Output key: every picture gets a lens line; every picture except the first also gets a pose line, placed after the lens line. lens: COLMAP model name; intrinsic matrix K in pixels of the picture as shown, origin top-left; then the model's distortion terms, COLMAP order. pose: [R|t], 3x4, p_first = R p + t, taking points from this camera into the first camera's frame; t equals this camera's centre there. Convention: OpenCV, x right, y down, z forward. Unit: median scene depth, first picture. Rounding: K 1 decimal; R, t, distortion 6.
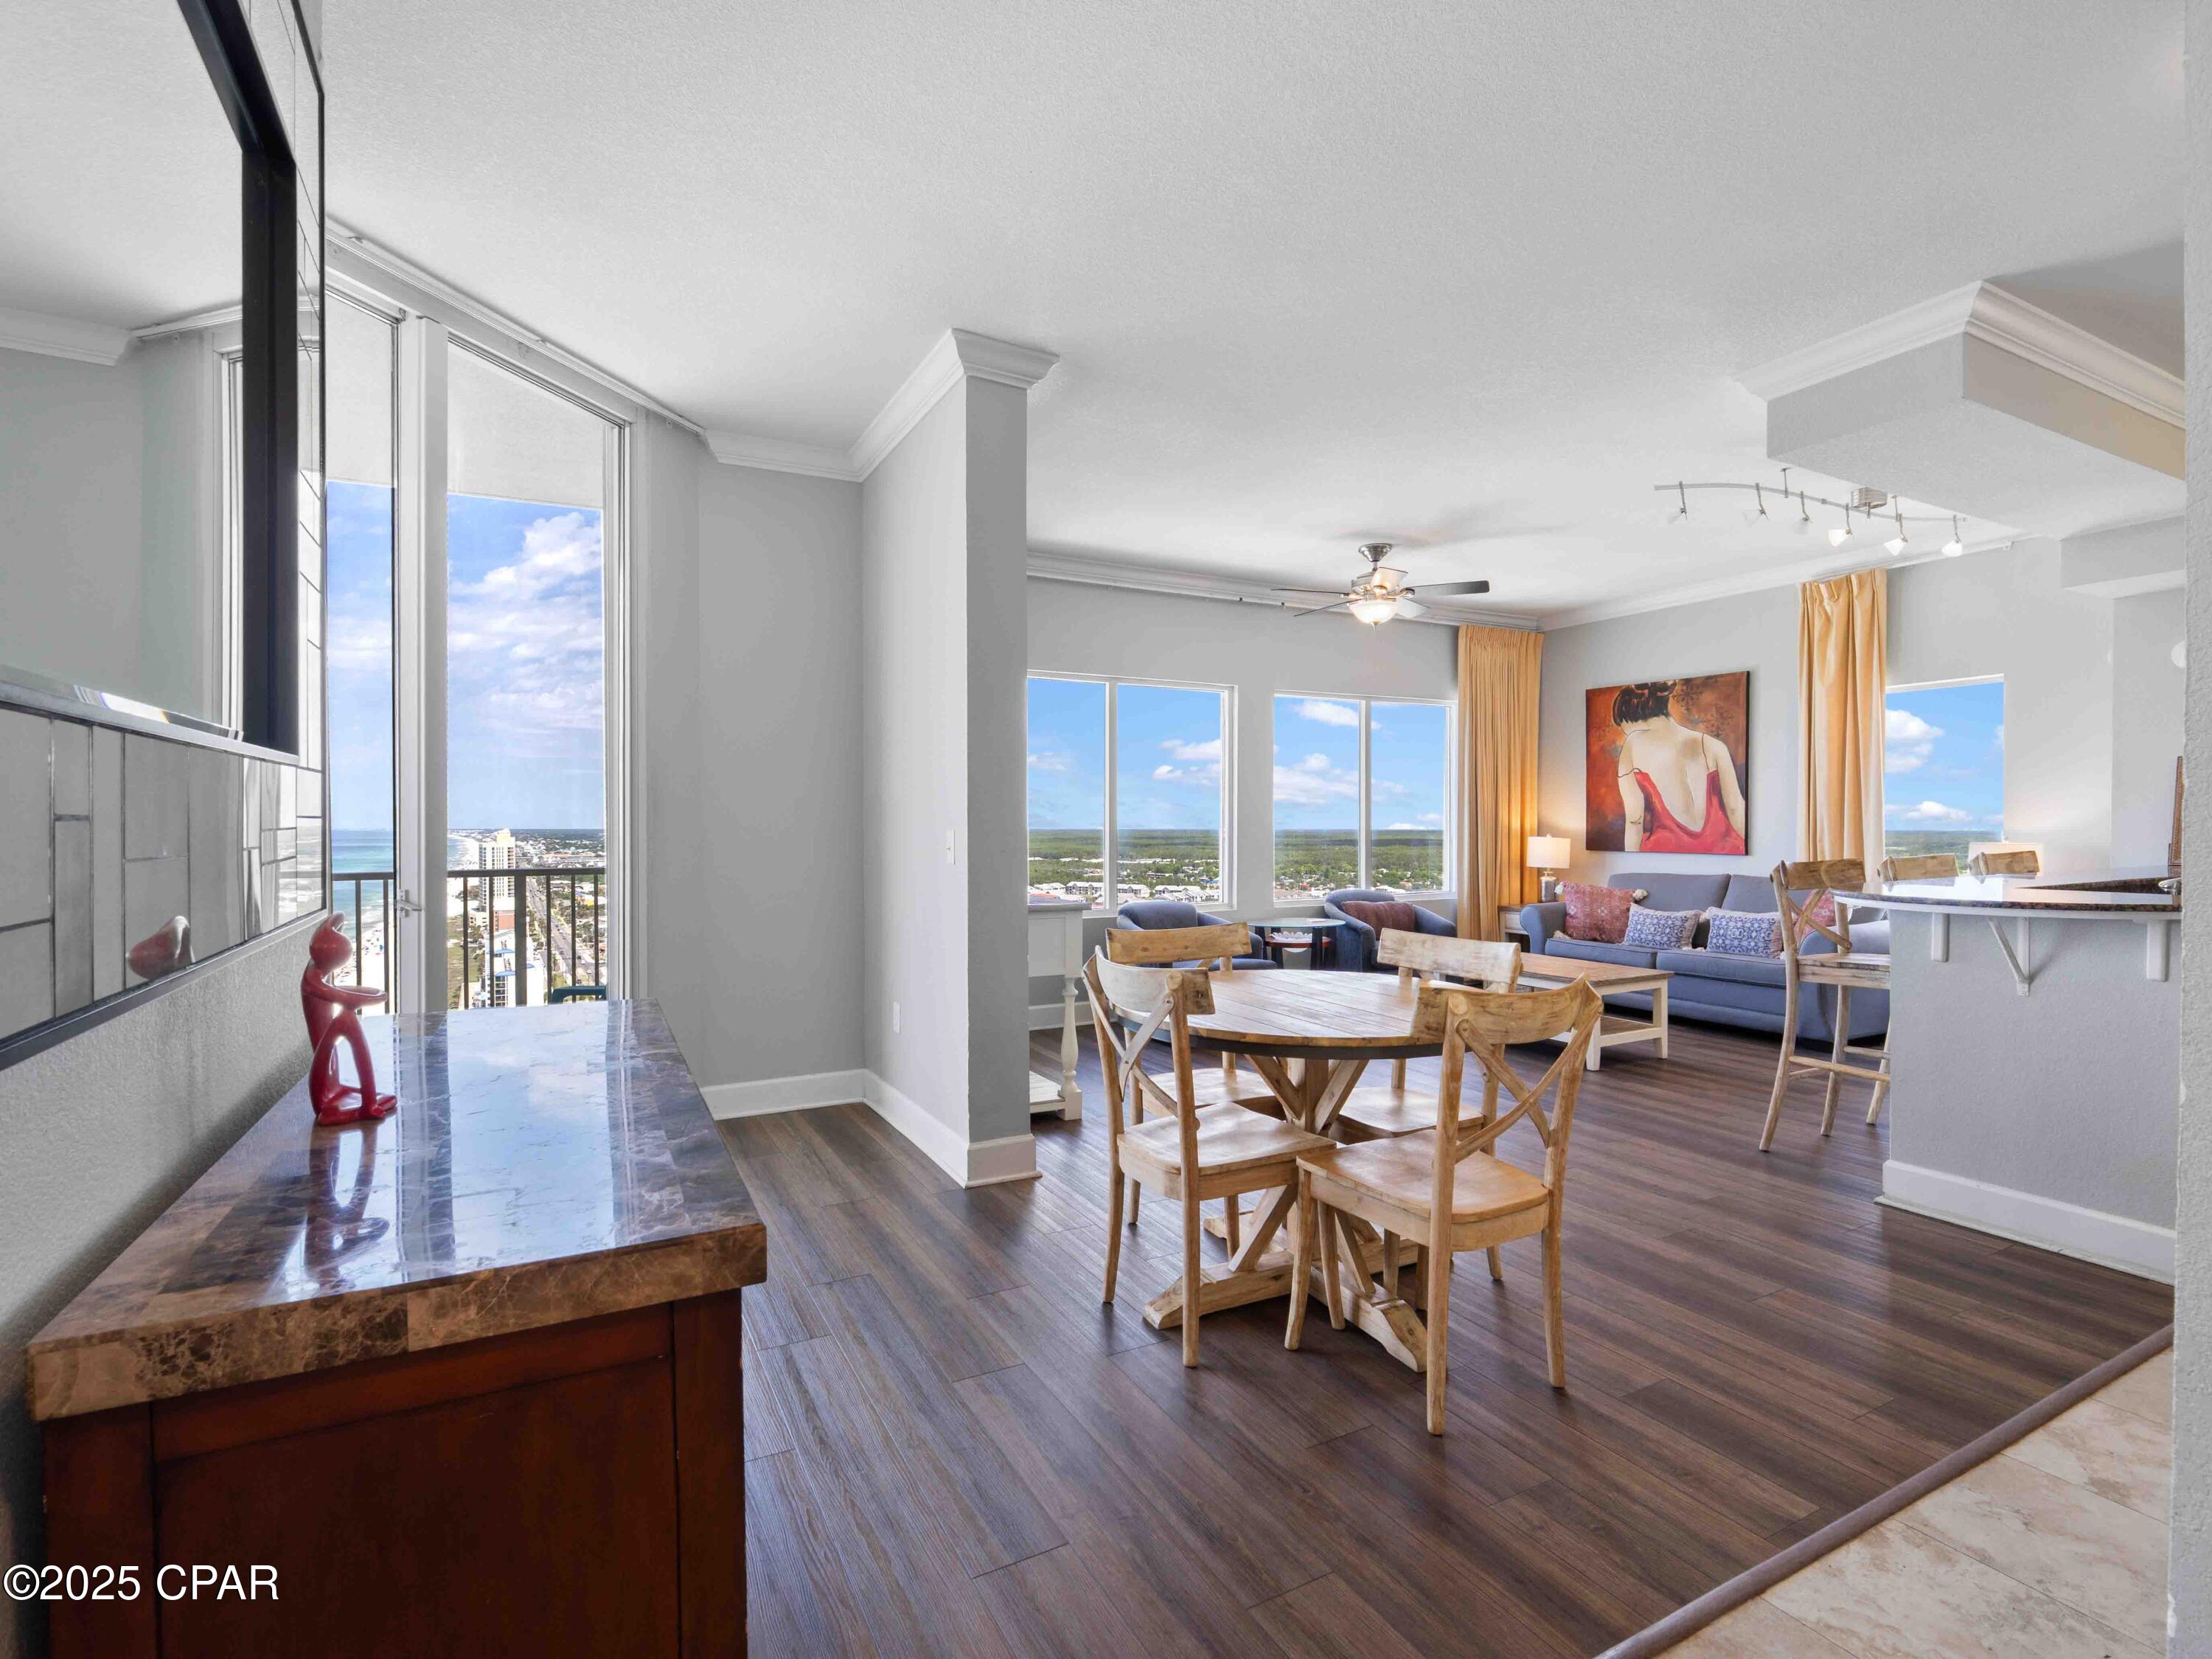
lens RADIAL K [[1056.7, 0, 1114.3], [0, 1056.7, 841.1], [0, 0, 1]] dist [-0.005327, -0.000300]
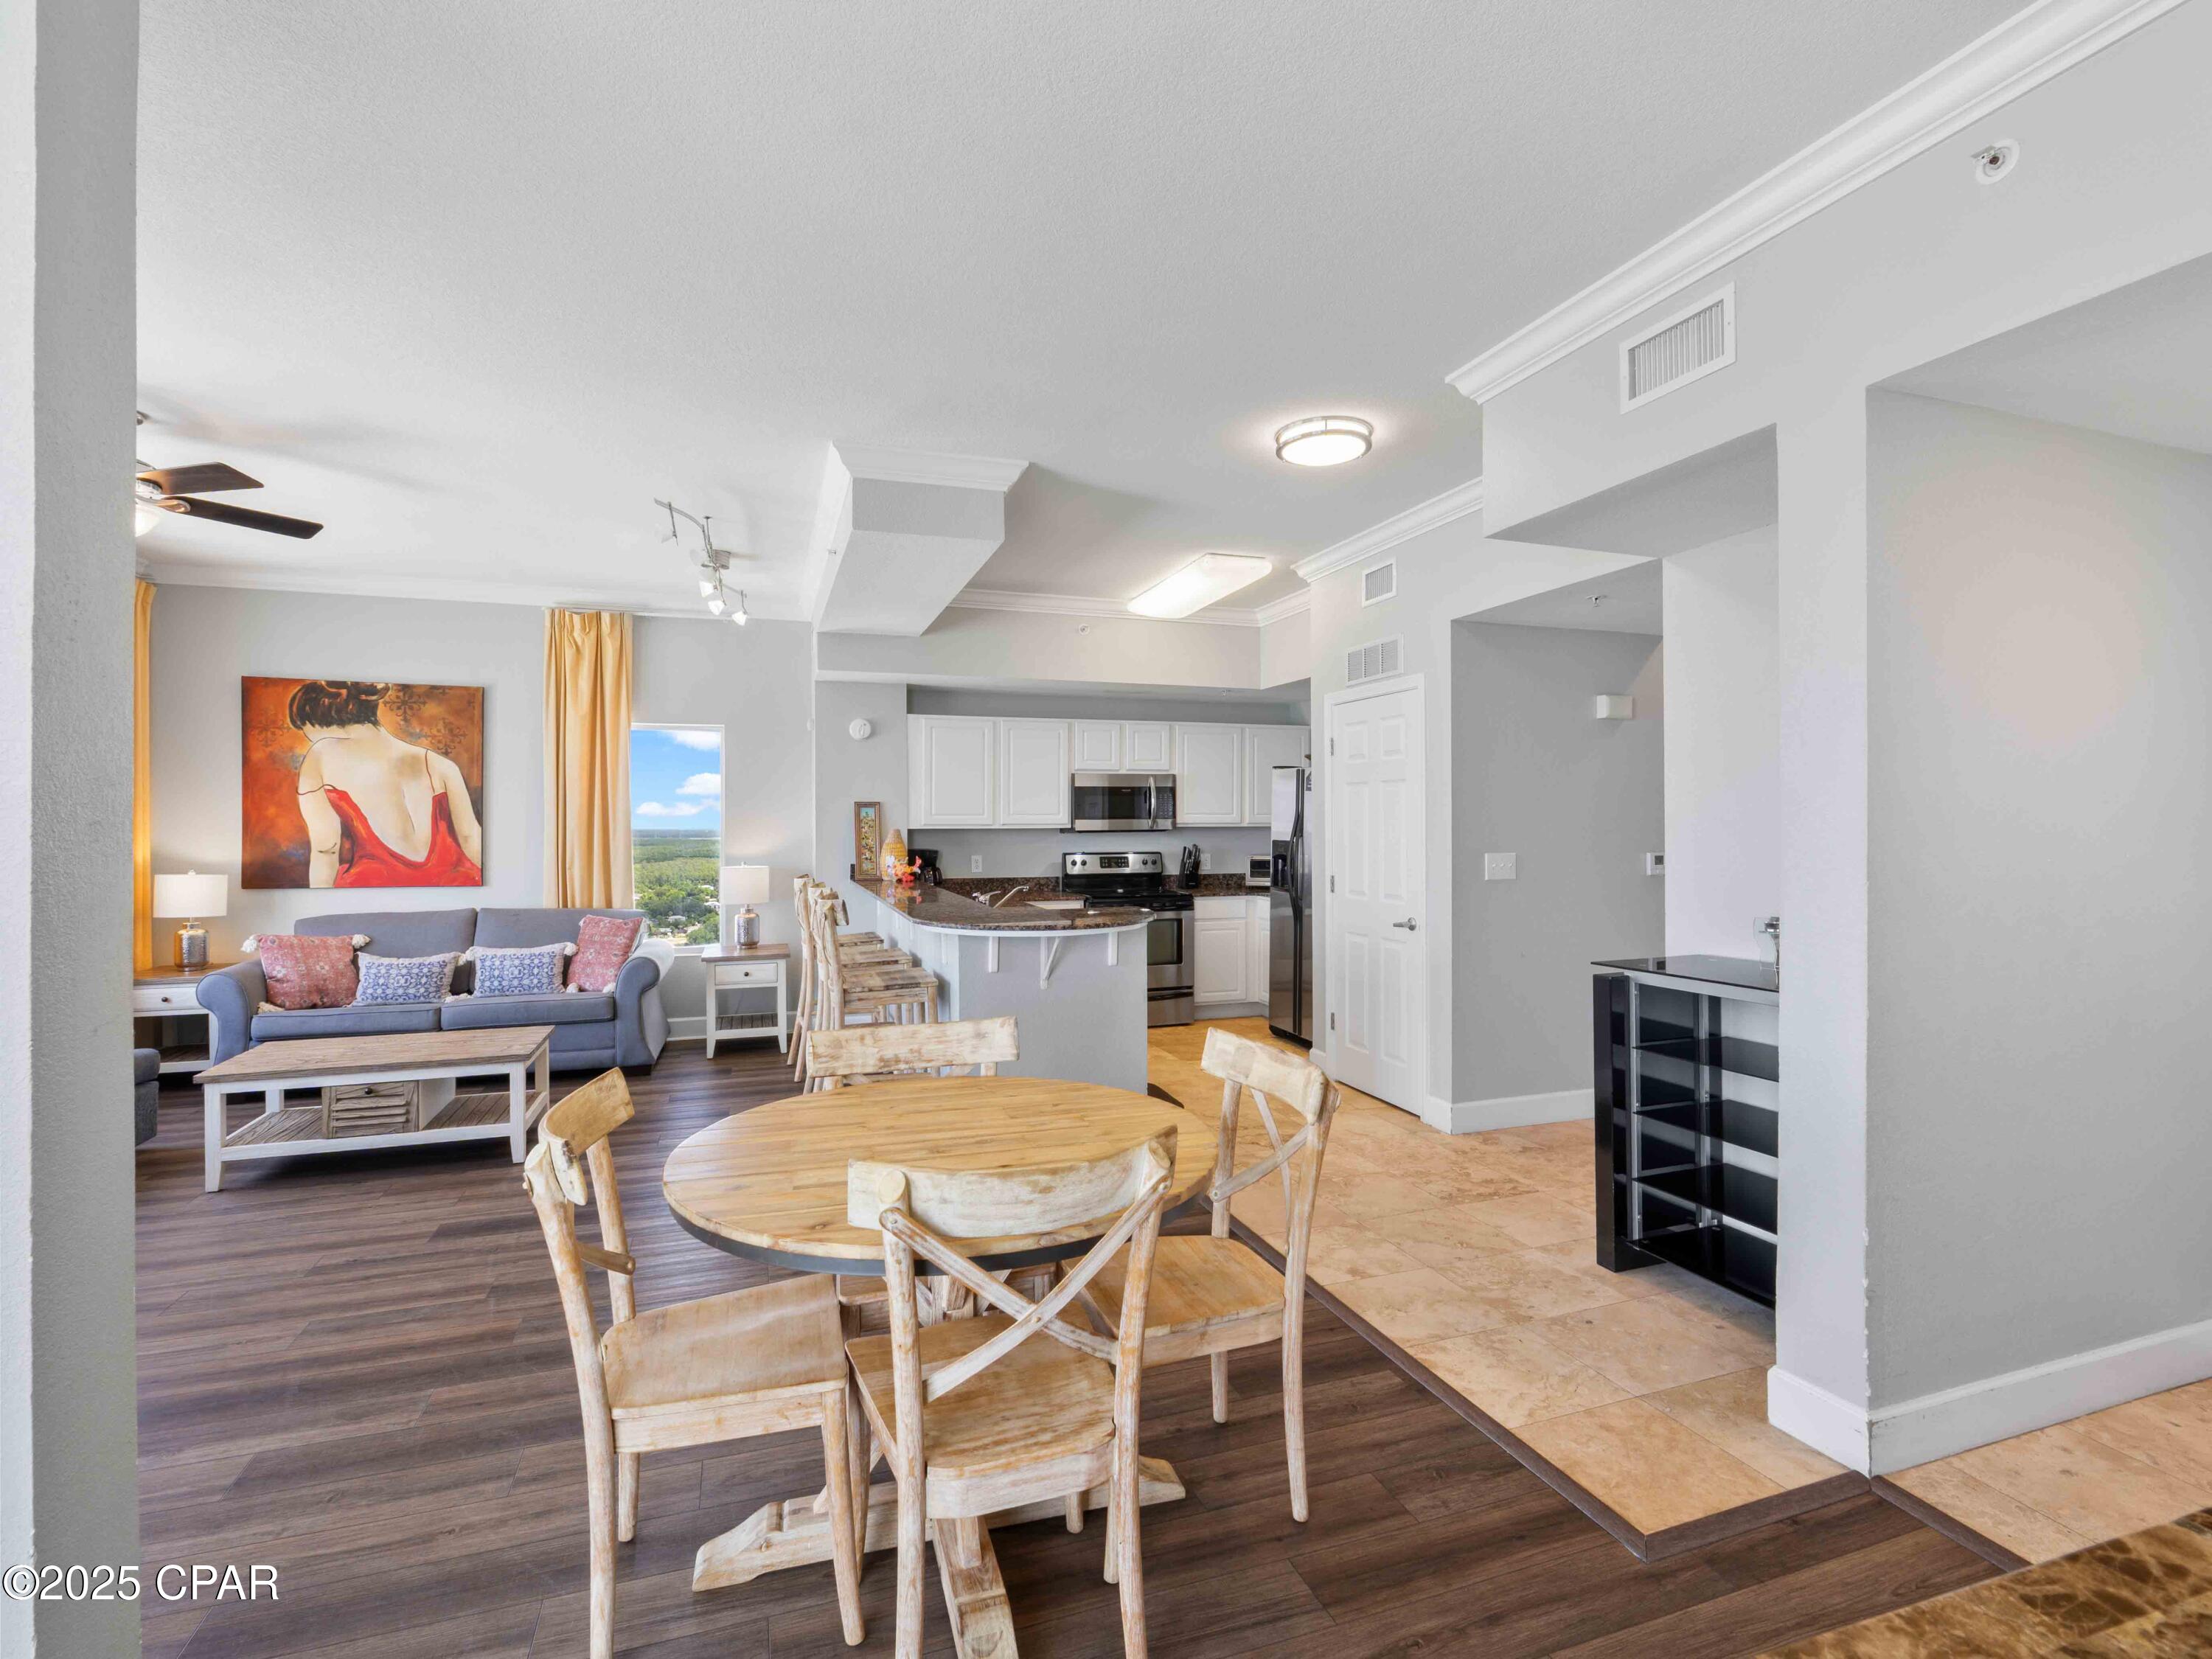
lens RADIAL K [[1046.9, 0, 1108.2], [0, 1046.9, 820.3], [0, 0, 1]] dist [-0.005397, -0.000743]
pose [[0.162277, 0.003835, 0.986738, -0.211396], [0.016910, 0.999835, -0.006666, -0.028381], [-0.986600, 0.017767, 0.162185, 0.305432]]
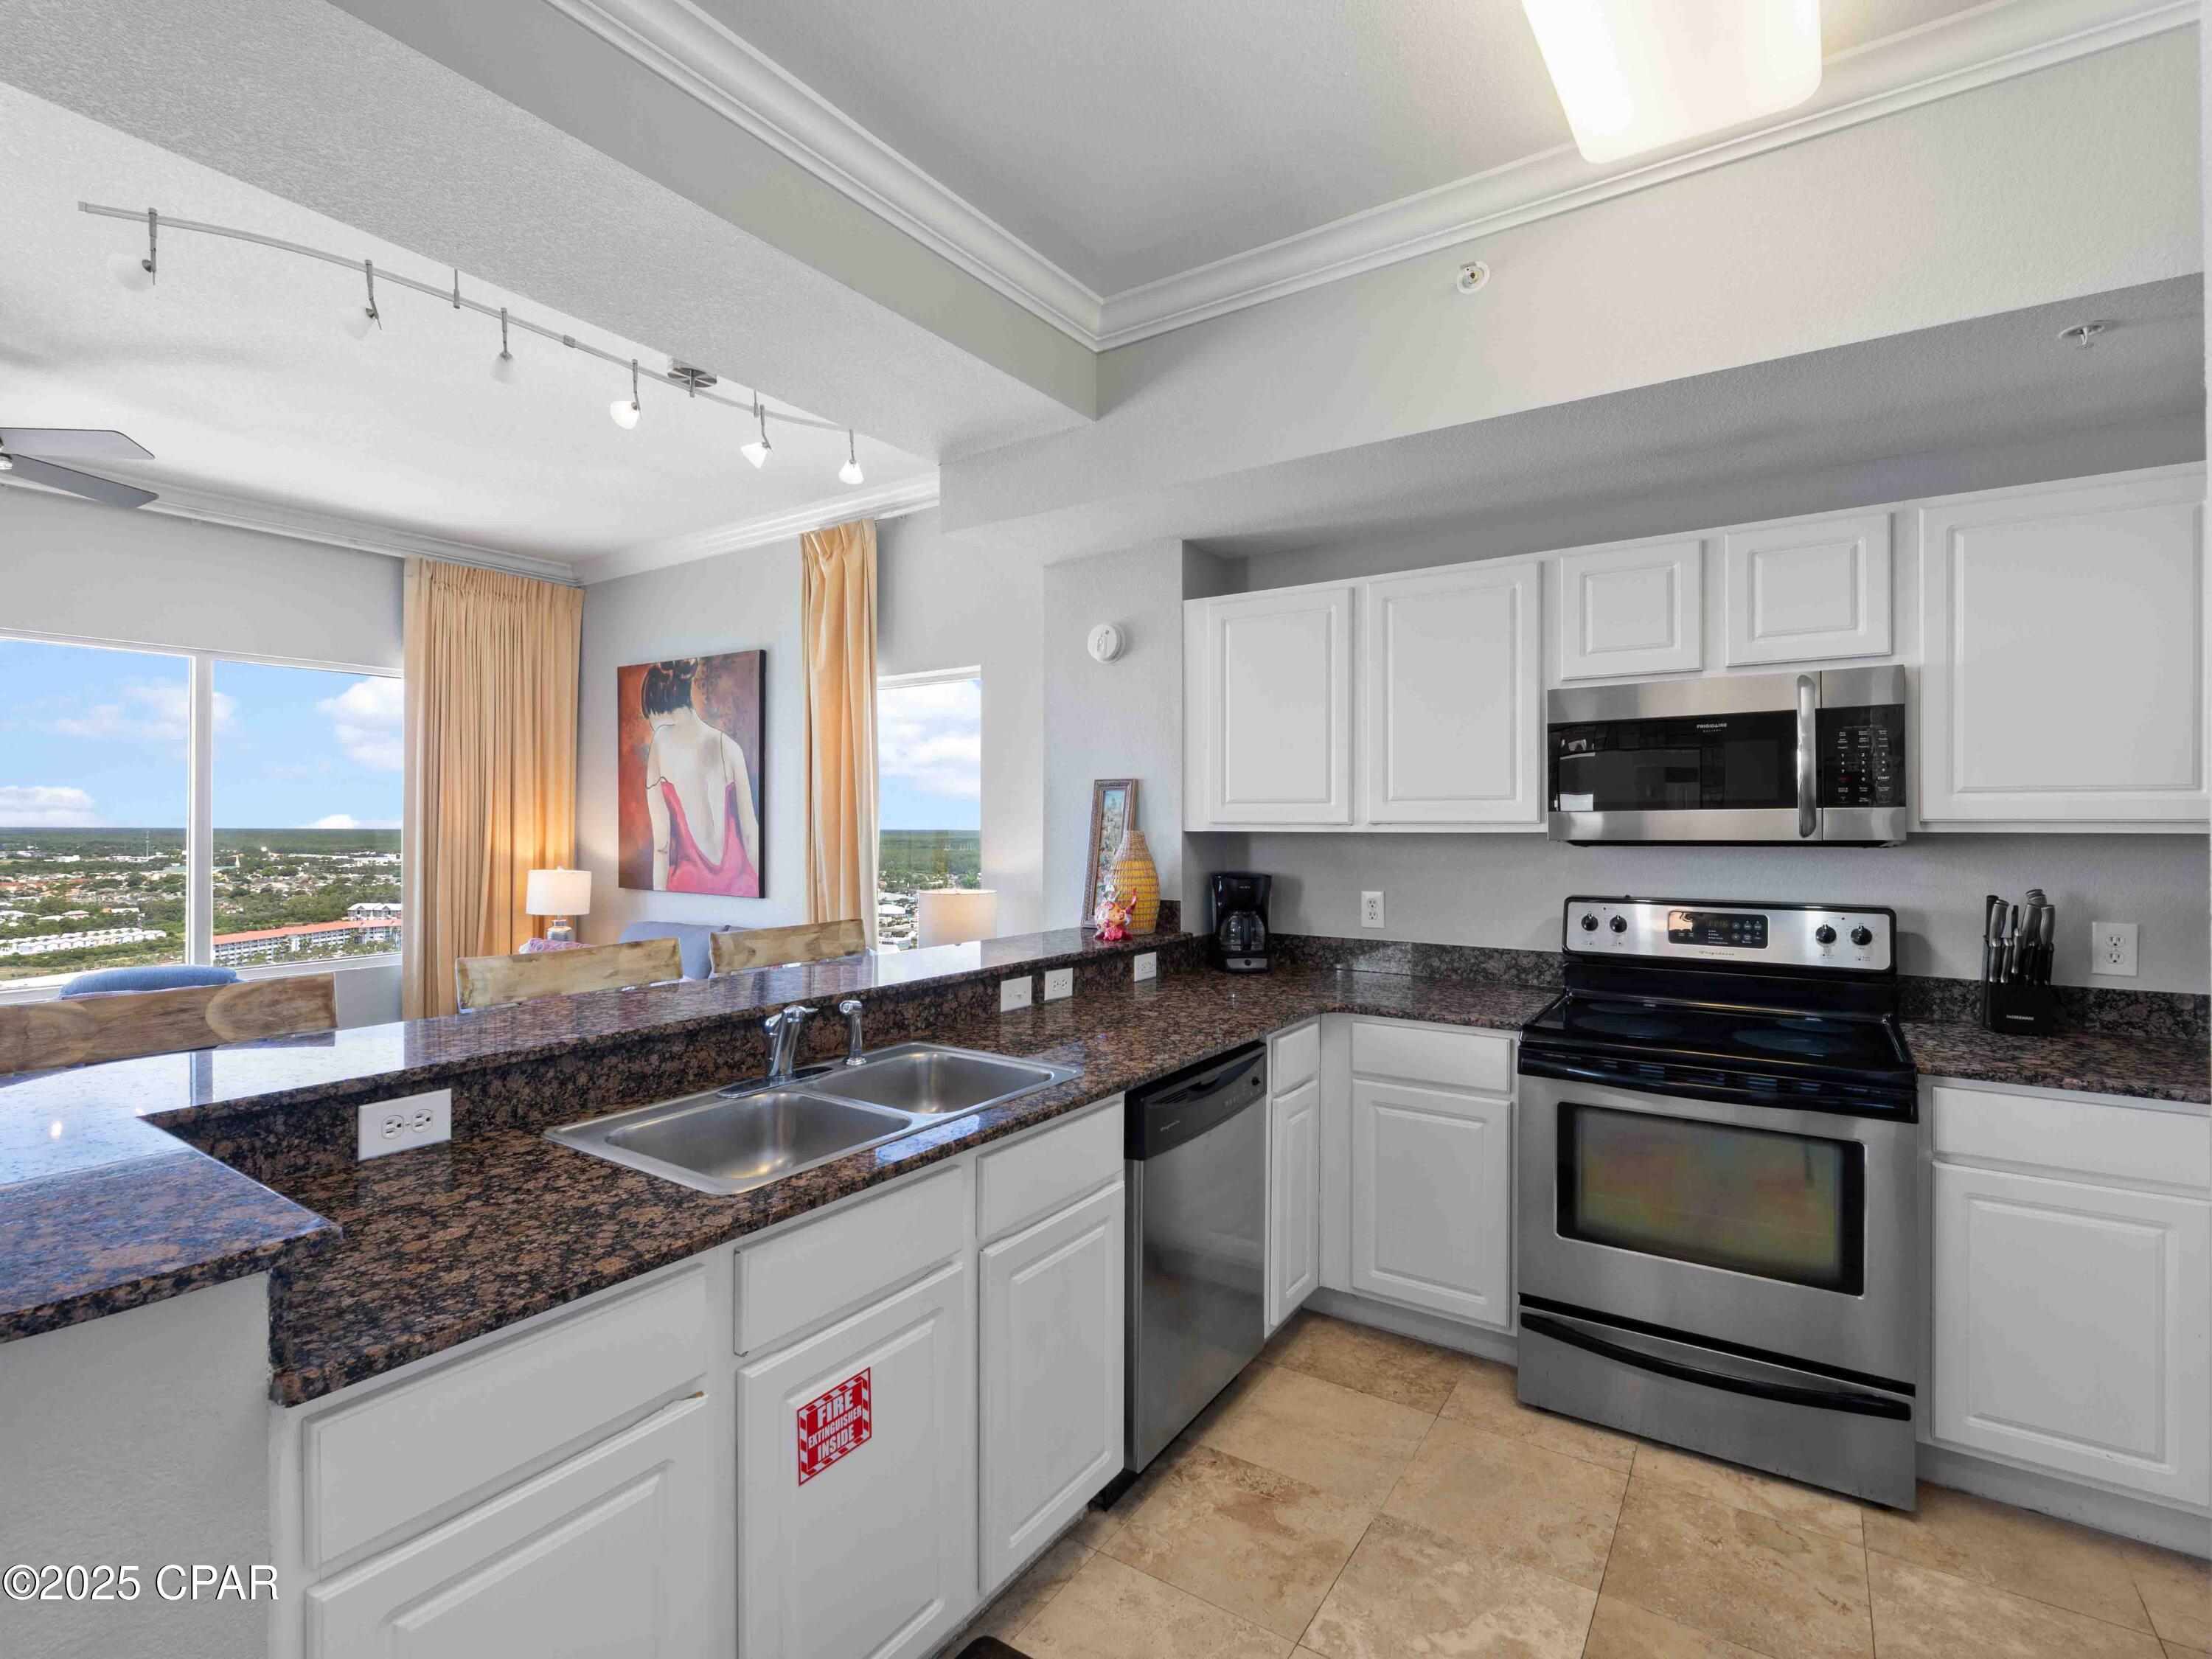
lens RADIAL K [[1046.9, 0, 1108.2], [0, 1046.9, 820.3], [0, 0, 1]] dist [-0.005397, -0.000743]
pose [[0.887258, 0.005649, 0.461238, 0.469547], [0.003482, 0.999815, -0.018943, -0.026238], [-0.461259, 0.018413, 0.887074, 0.234630]]
